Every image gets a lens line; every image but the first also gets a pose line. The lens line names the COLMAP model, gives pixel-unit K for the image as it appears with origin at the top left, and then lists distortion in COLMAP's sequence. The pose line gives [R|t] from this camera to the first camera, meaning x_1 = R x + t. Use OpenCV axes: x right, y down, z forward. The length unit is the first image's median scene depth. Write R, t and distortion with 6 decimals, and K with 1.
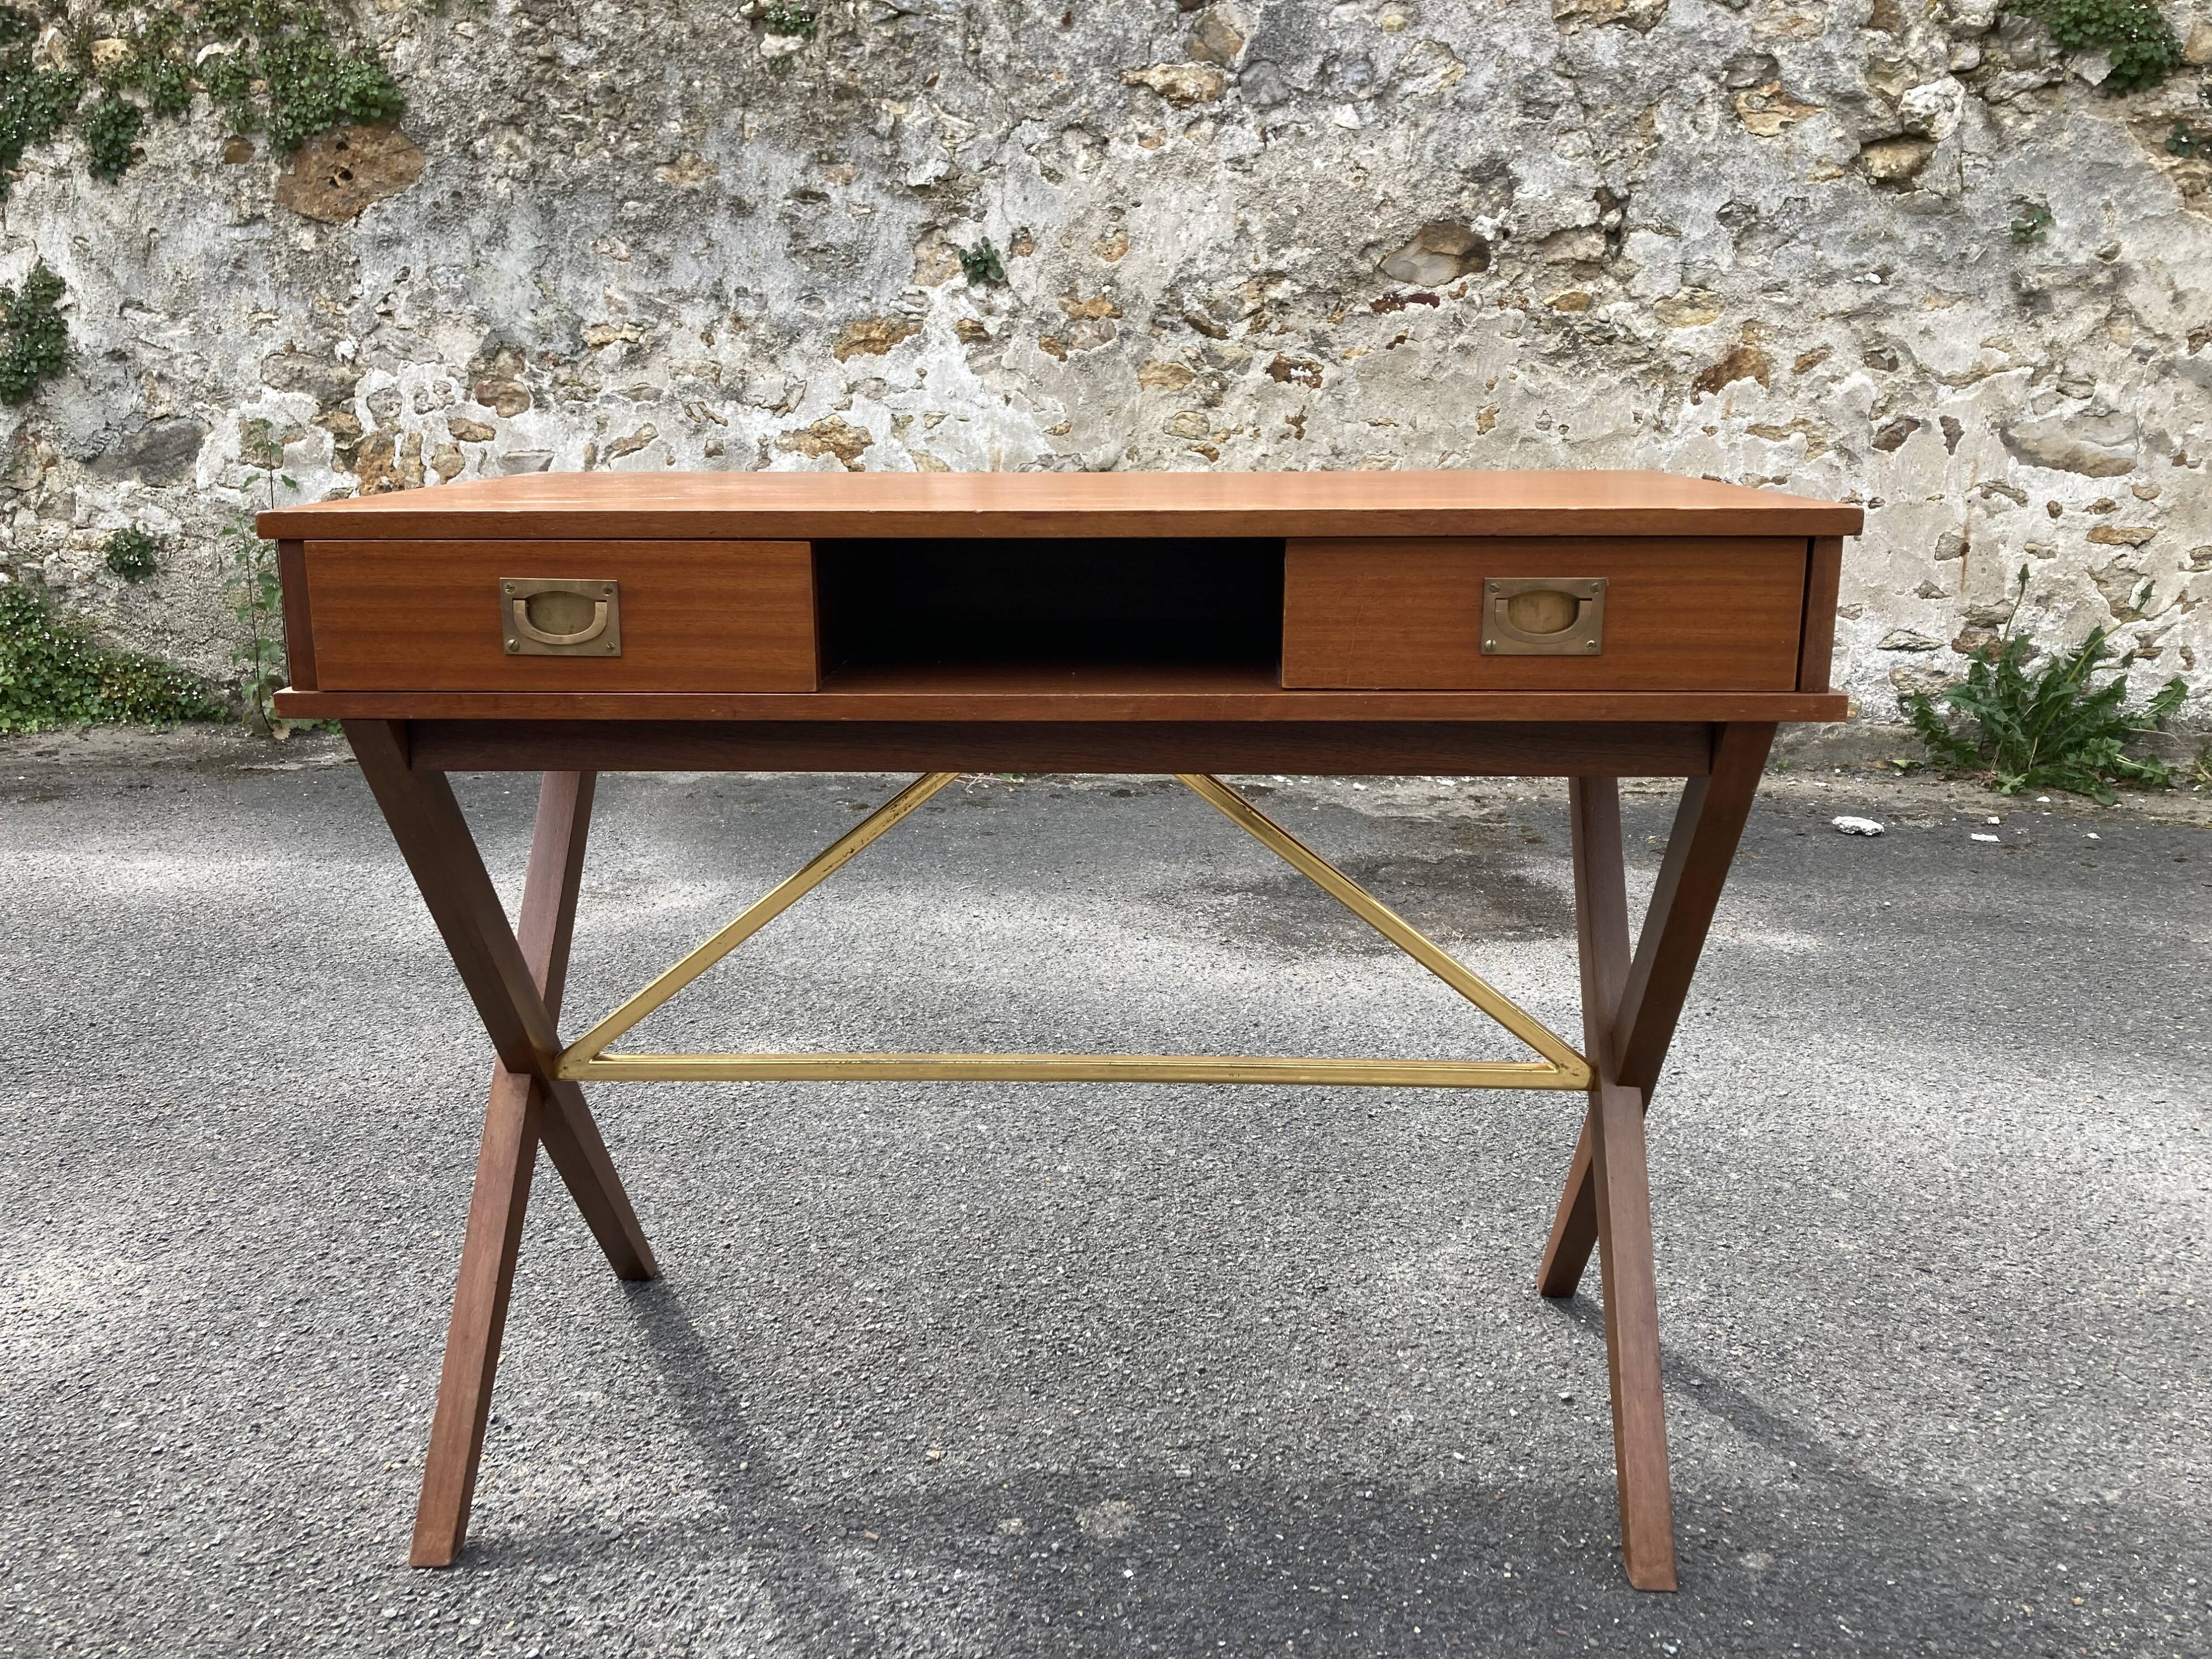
lens RADIAL K [[1815.8, 0, 1095.2], [0, 1815.8, 805.6], [0, 0, 1]] dist [0.023477, -0.013551]
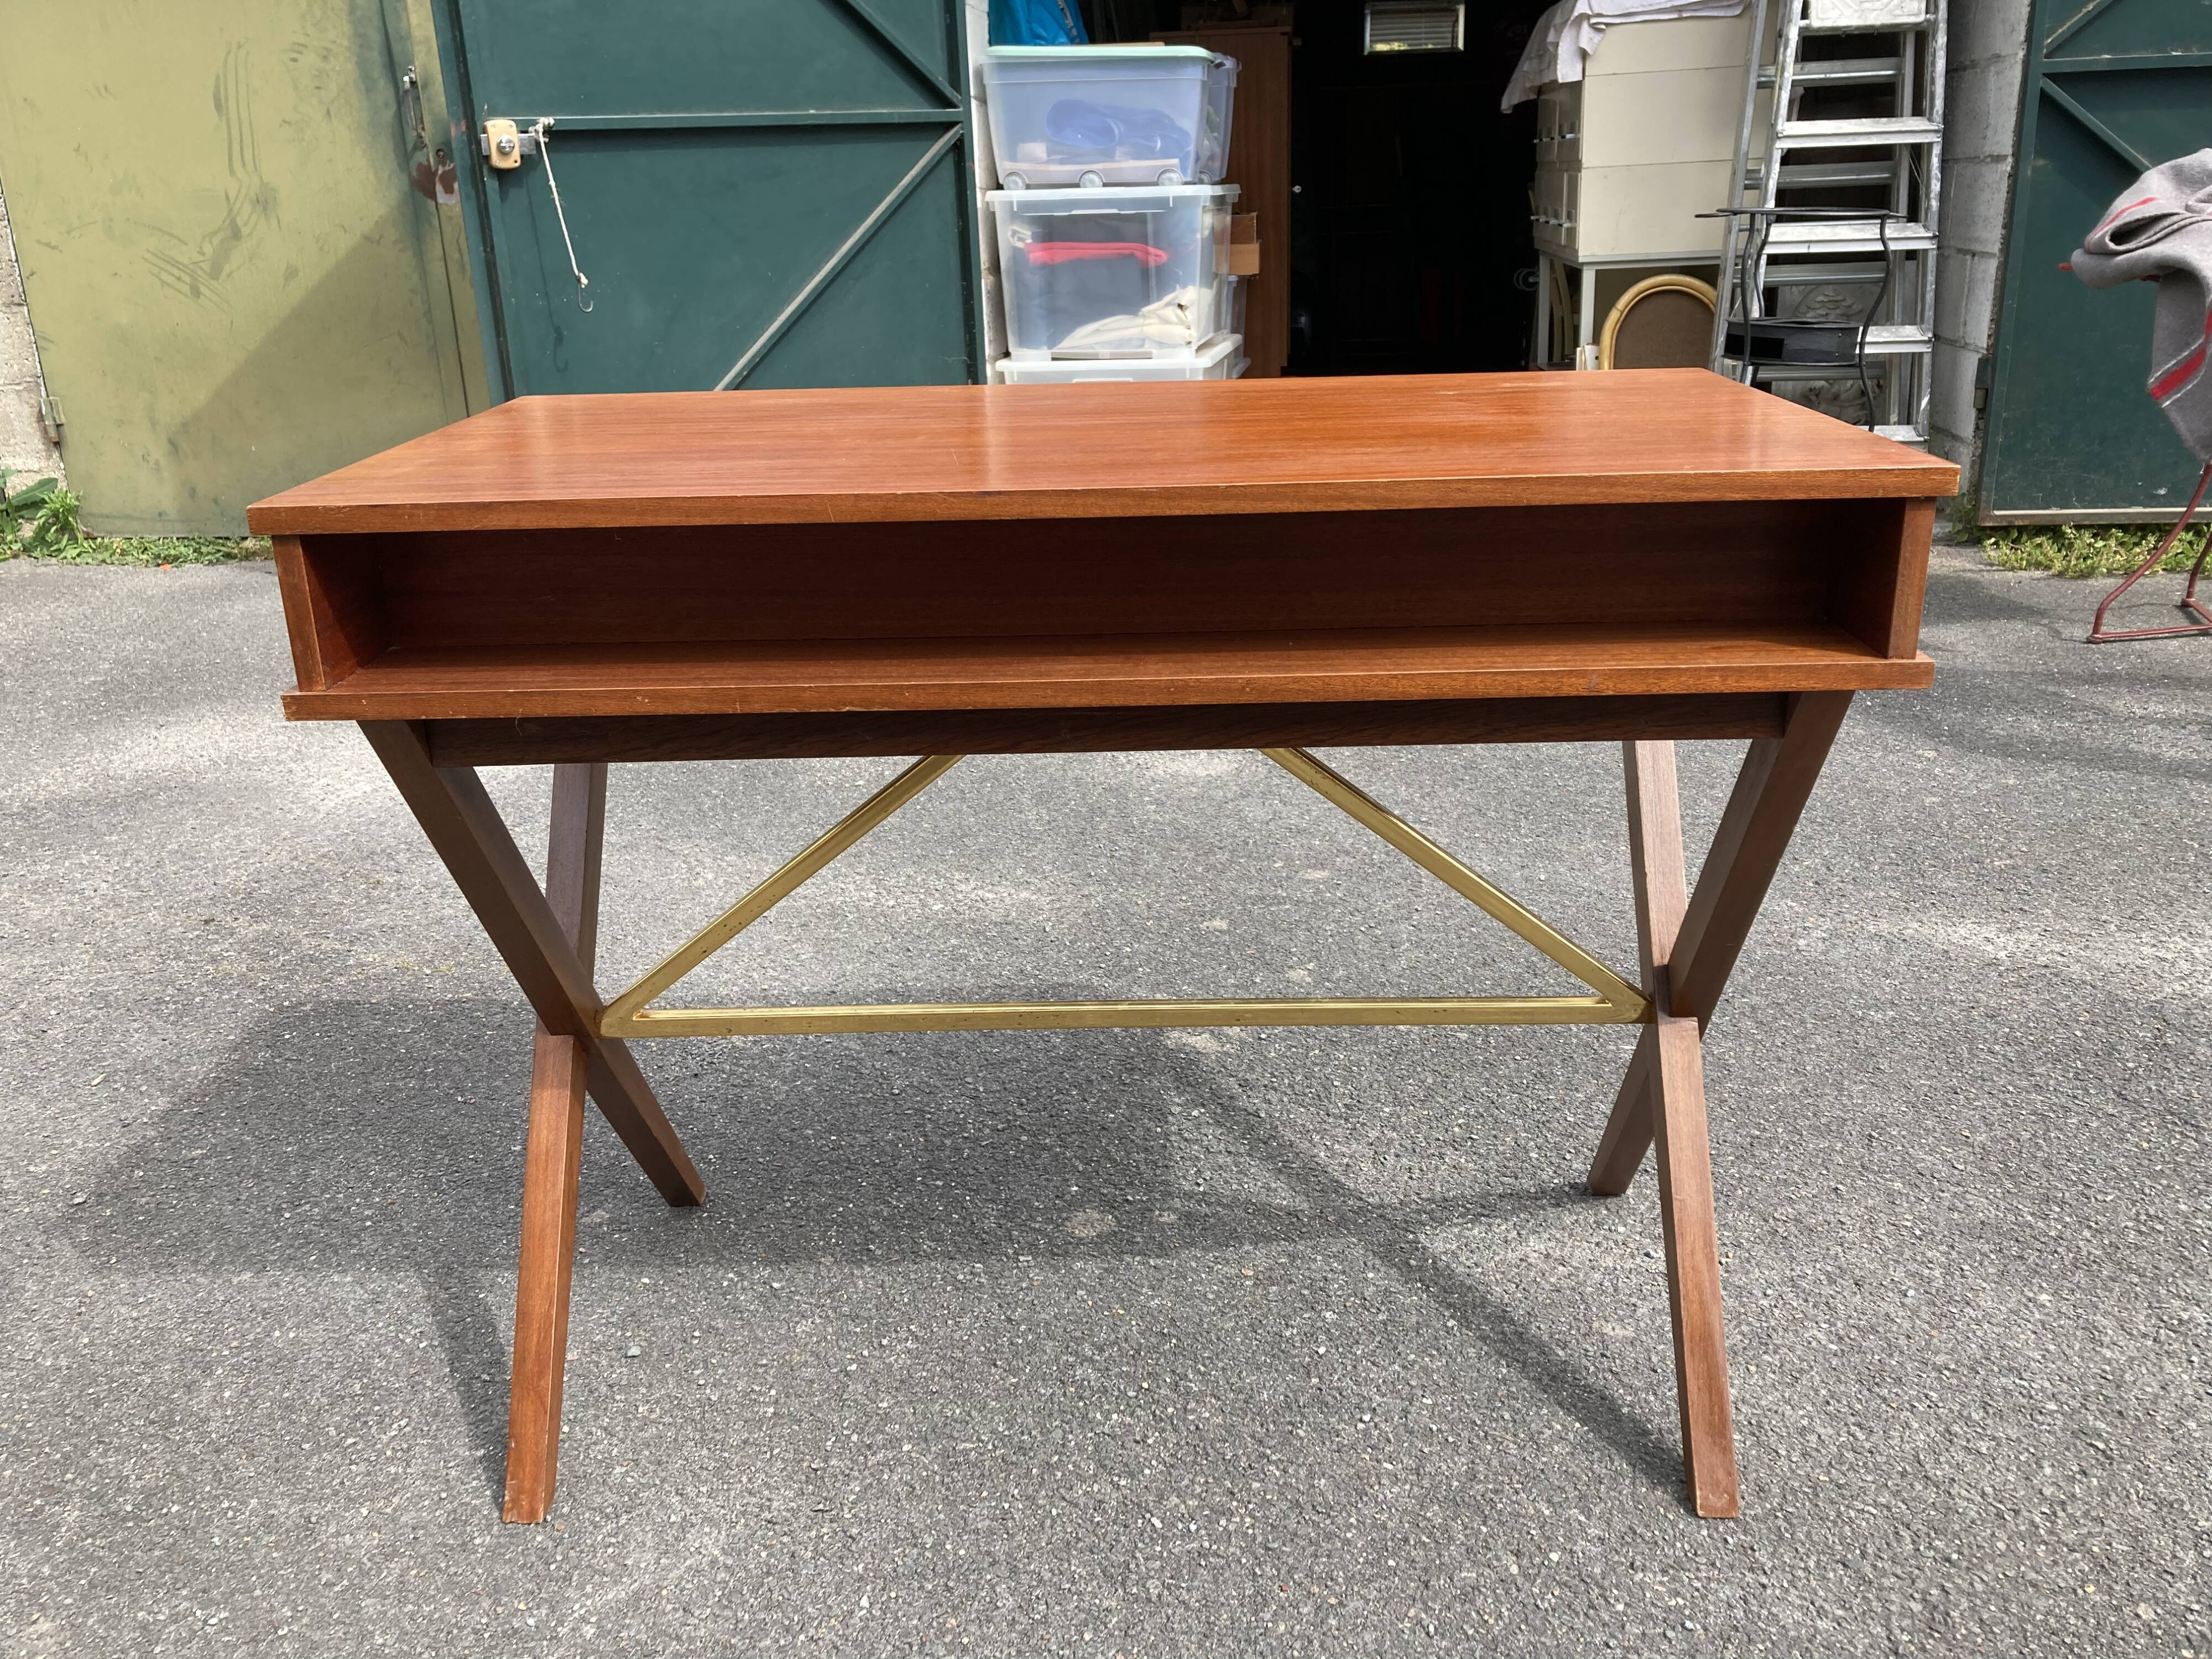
lens RADIAL K [[1815.8, 0, 1089.7], [0, 1815.8, 808.8], [0, 0, 1]] dist [0.023477, -0.013551]
pose [[-0.999419, 0.033981, -0.002690, 0.000273], [0.027140, 0.840970, 0.540401, -0.193879], [0.020626, 0.540014, -0.841403, 0.711985]]
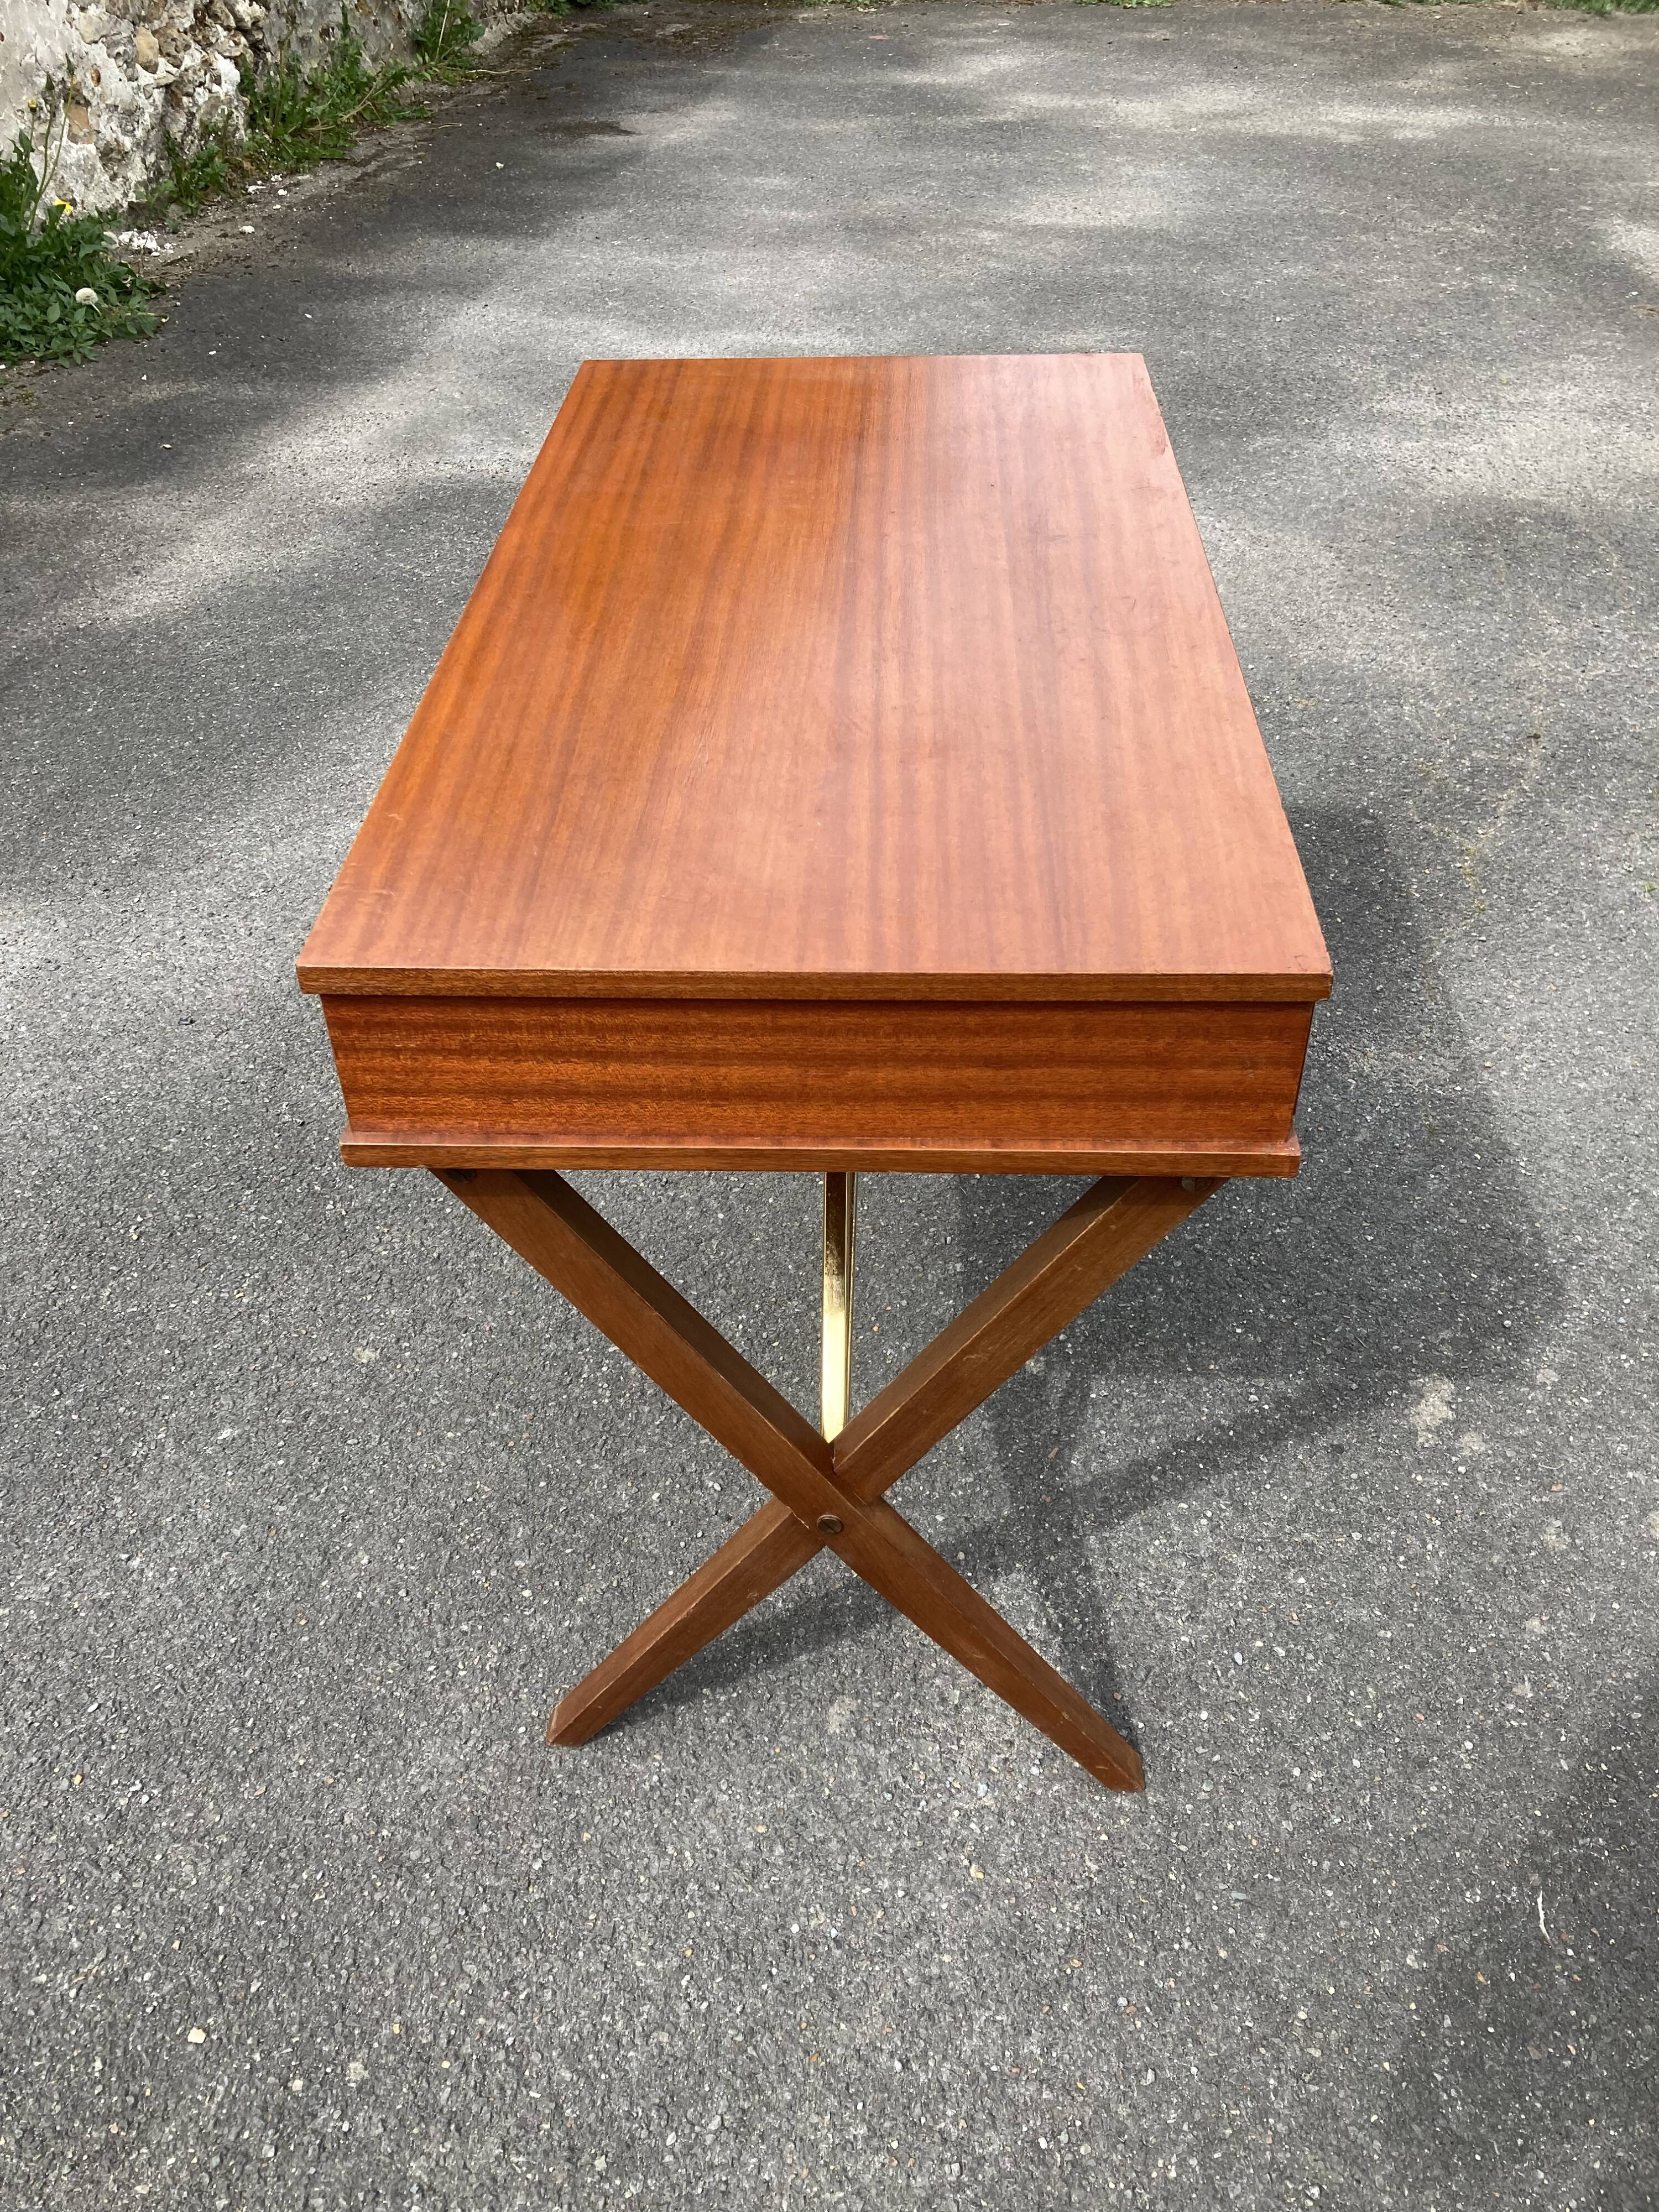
lens RADIAL K [[1815.8, 0, 821.8], [0, 1815.8, 1119.0], [0, 0, 1]] dist [0.023477, -0.013551]
pose [[0.003256, -0.624914, 0.780687, -0.343965], [0.247839, 0.756839, 0.604790, -0.197761], [-0.968796, 0.191515, 0.157343, 0.342657]]
